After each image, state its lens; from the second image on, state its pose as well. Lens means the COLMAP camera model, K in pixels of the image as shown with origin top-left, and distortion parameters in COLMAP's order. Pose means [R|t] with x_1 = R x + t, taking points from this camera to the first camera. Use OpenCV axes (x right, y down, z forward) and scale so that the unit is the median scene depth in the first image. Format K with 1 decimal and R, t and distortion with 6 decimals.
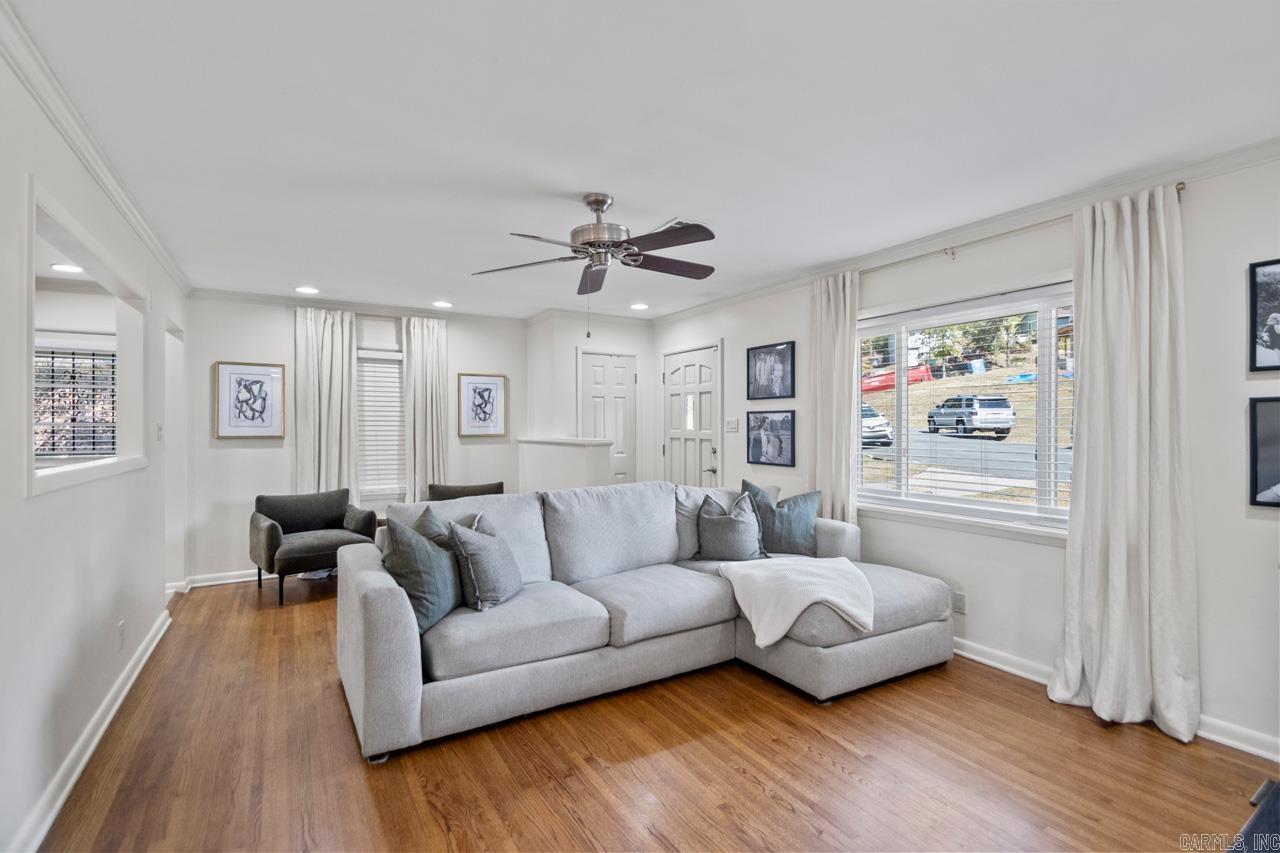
lens RADIAL K [[595.4, 0, 648.6], [0, 595.4, 423.6], [0, 0, 1]] dist [0.014012, -0.016278]
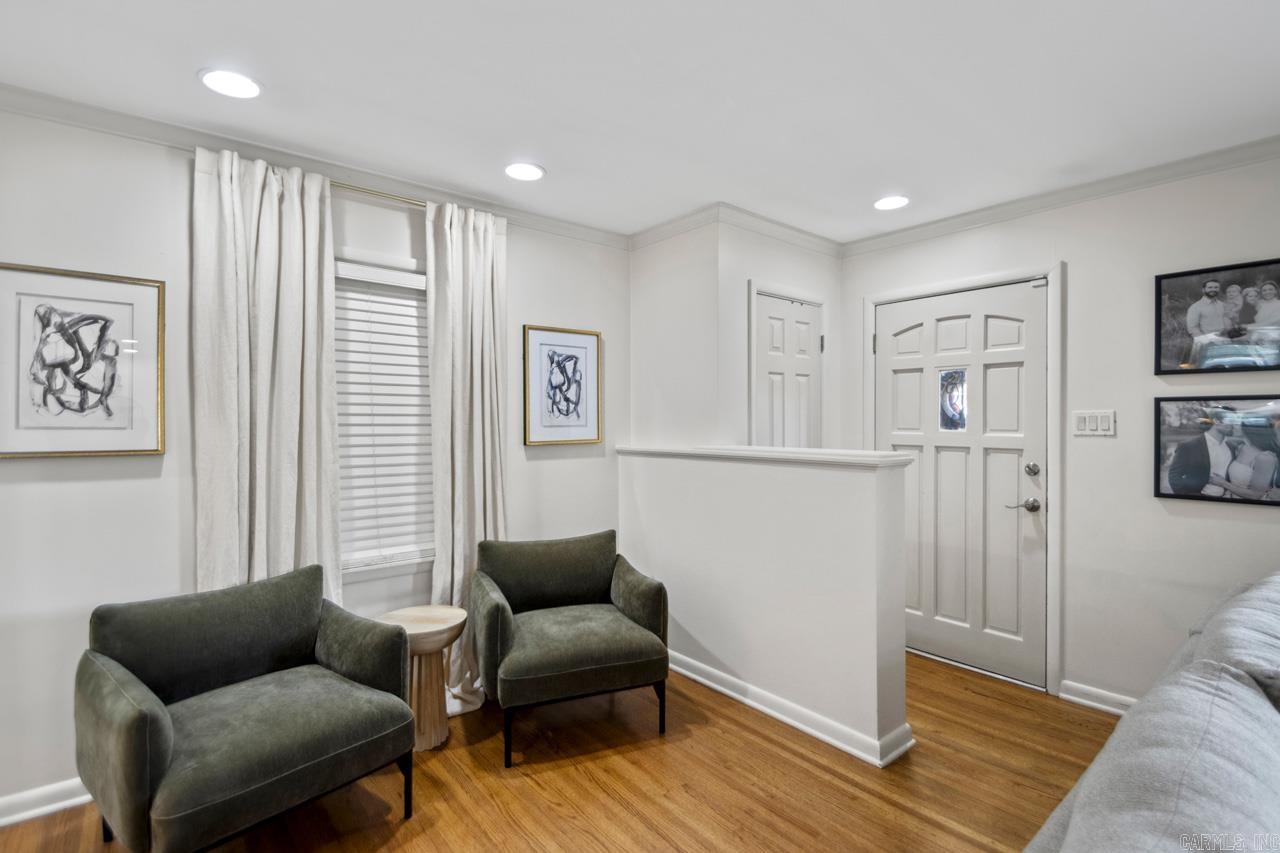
lens RADIAL K [[595.4, 0, 637.1], [0, 595.4, 422.6], [0, 0, 1]] dist [0.014012, -0.016278]
pose [[0.988654, -0.000454, 0.150208, -0.355501], [-0.000223, 0.999990, 0.004492, -0.000538], [-0.150208, -0.004475, 0.988644, 0.552049]]
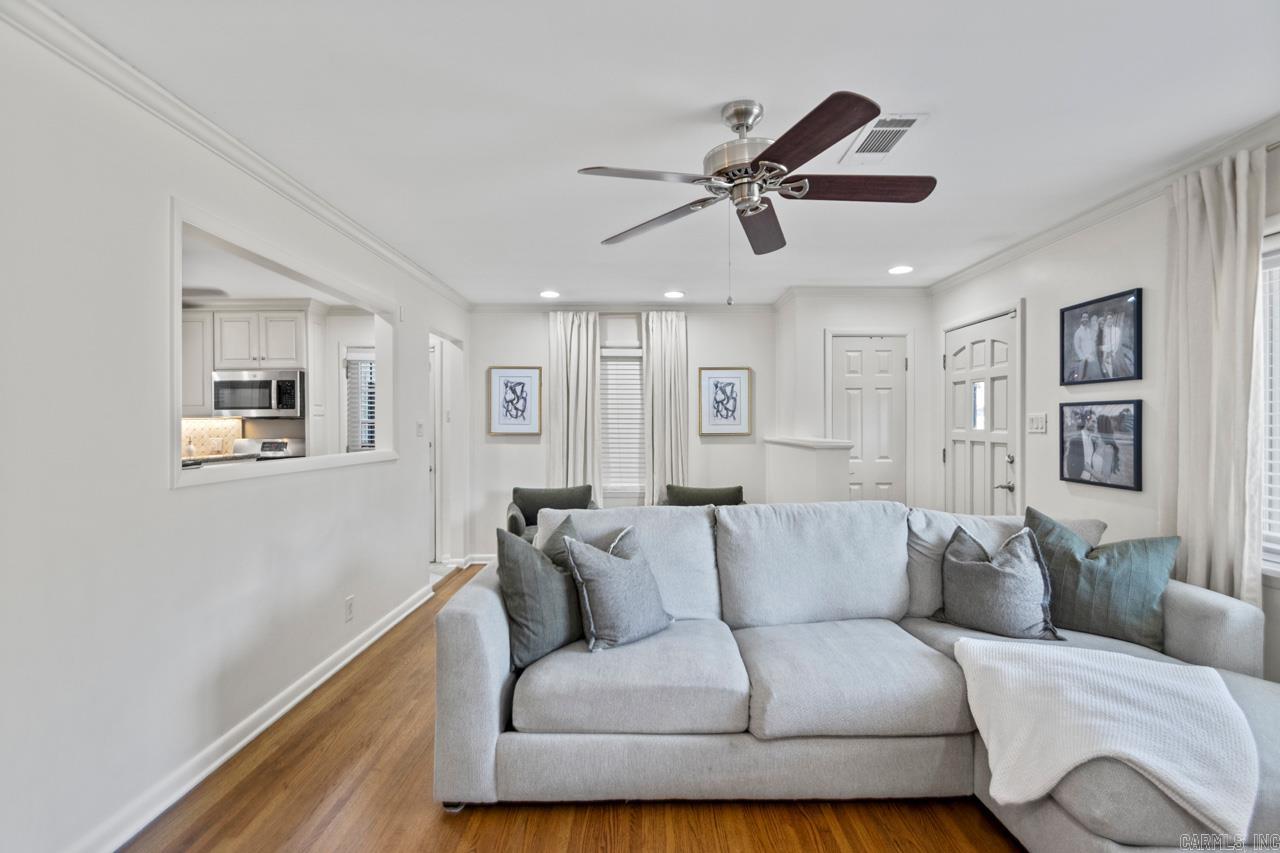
lens RADIAL K [[595.4, 0, 651.2], [0, 595.4, 423.1], [0, 0, 1]] dist [0.014012, -0.016278]
pose [[0.860015, 0.000707, -0.510269, 0.112013], [0.001071, 0.999994, 0.003191, -0.000340], [0.510268, -0.003290, 0.860009, 0.186929]]
